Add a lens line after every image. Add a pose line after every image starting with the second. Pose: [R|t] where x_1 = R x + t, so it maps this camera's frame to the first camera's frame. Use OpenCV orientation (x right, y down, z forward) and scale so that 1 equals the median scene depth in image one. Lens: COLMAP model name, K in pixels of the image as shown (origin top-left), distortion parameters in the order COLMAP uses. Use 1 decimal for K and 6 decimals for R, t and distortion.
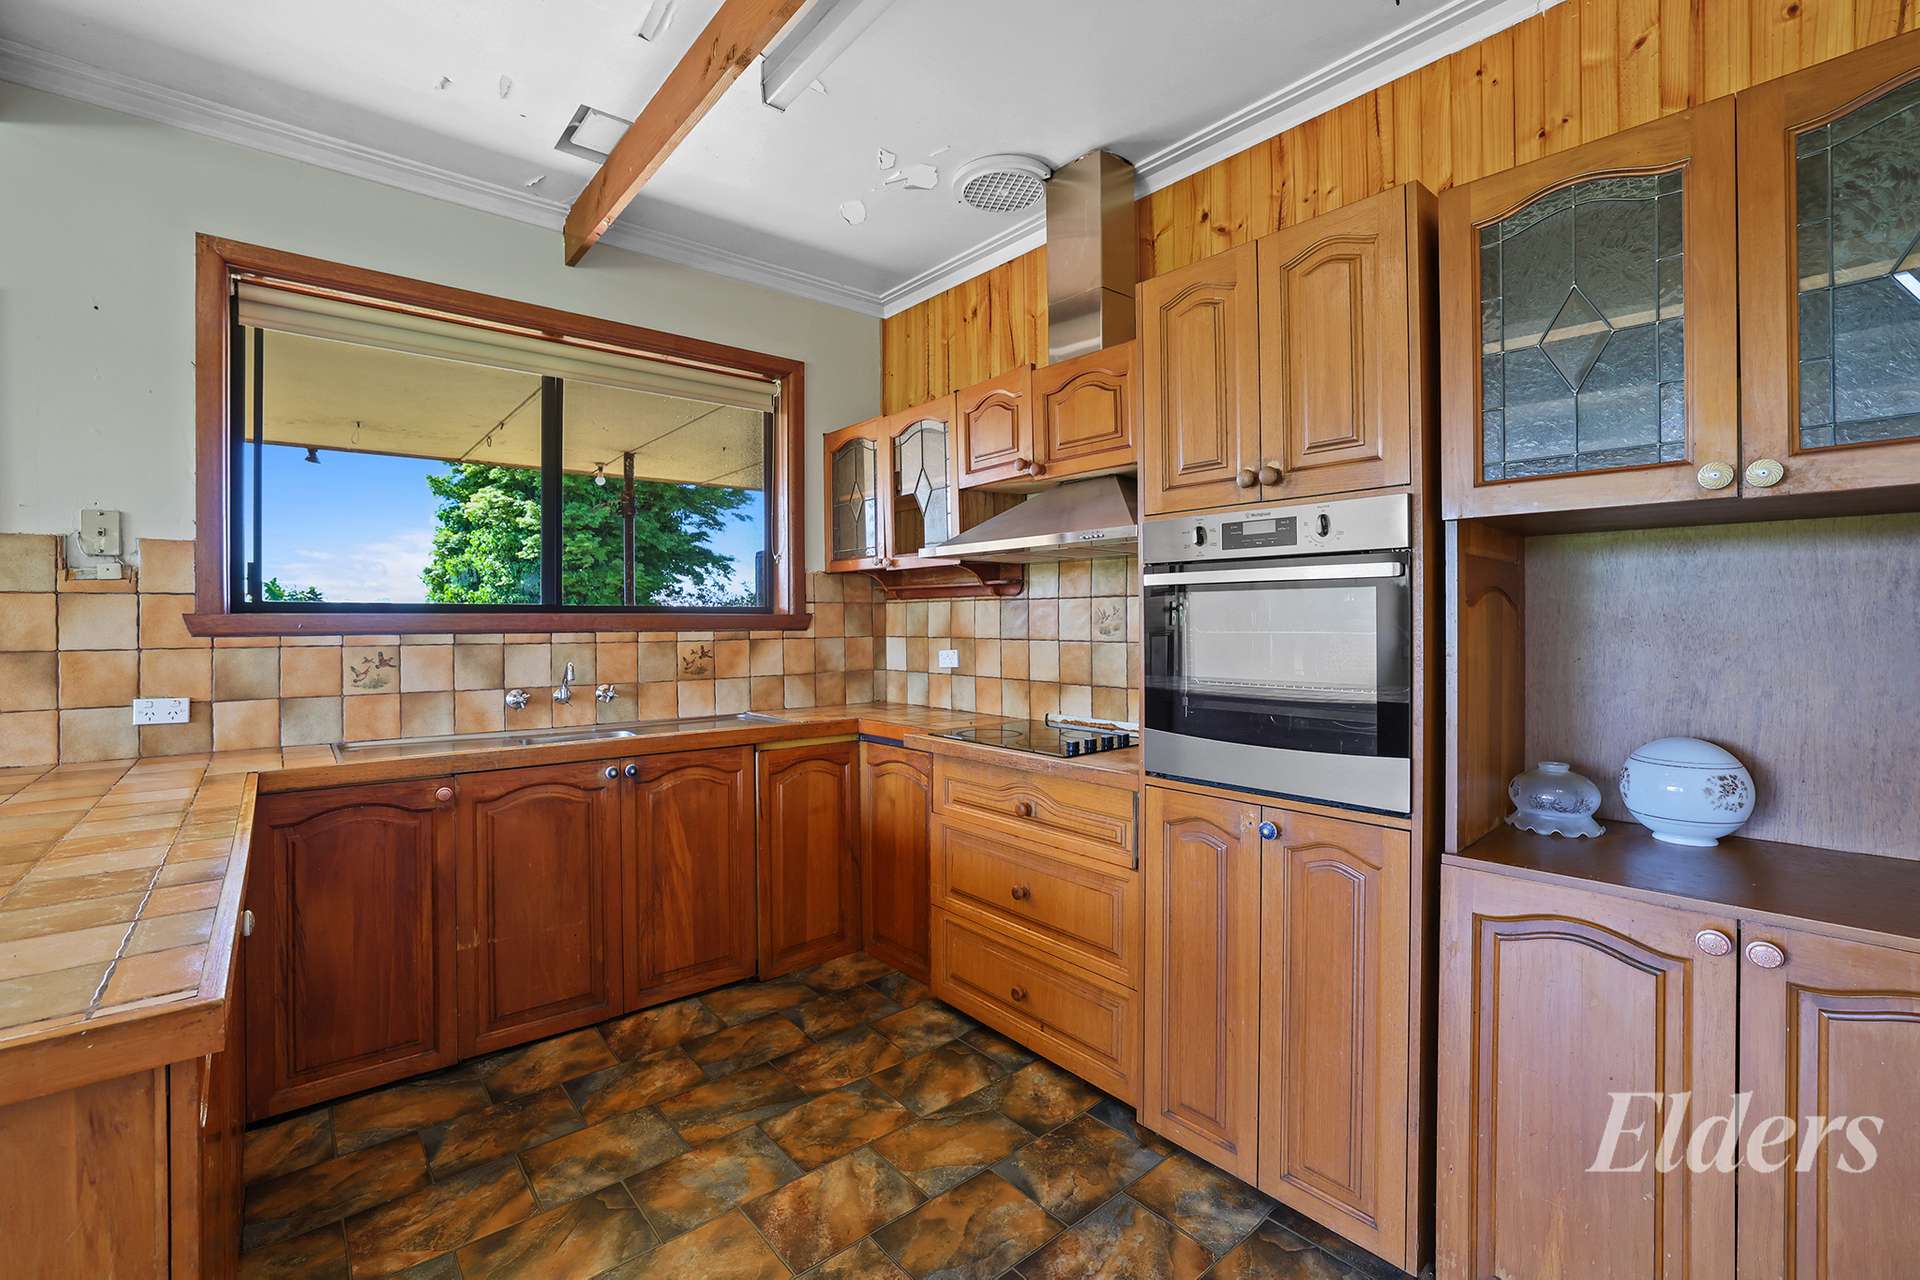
lens RADIAL K [[850.4, 0, 957.5], [0, 850.4, 599.0], [0, 0, 1]] dist [0.000093, 0.000027]
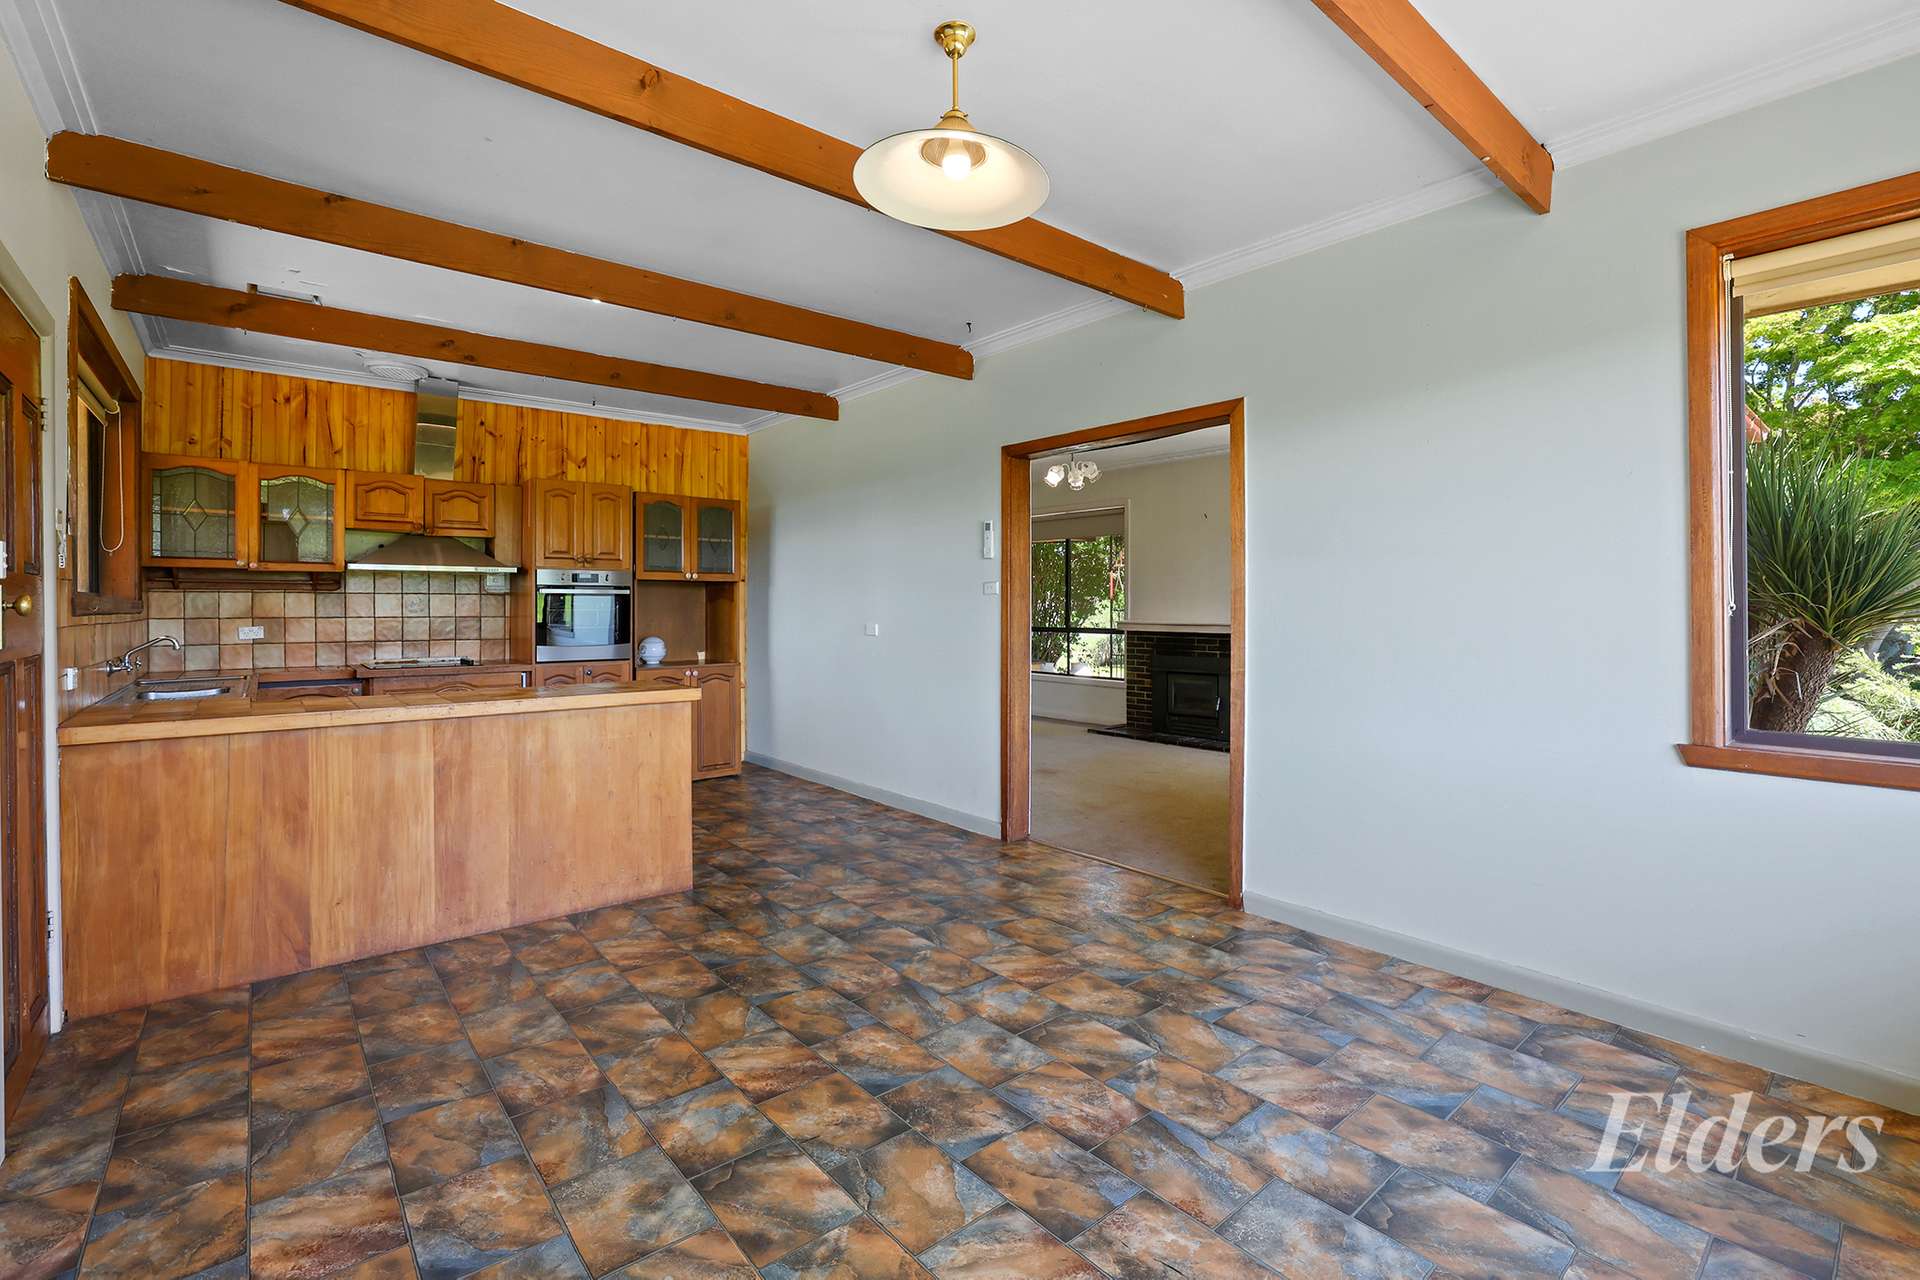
lens RADIAL K [[842.6, 0, 956.0], [0, 842.6, 621.2], [0, 0, 1]] dist [0.000711, 0.000134]
pose [[-0.011311, -0.015323, 0.999819, -1.556826], [-0.027284, 0.999515, 0.015009, -0.002627], [-0.999564, -0.027109, -0.011724, -0.175123]]
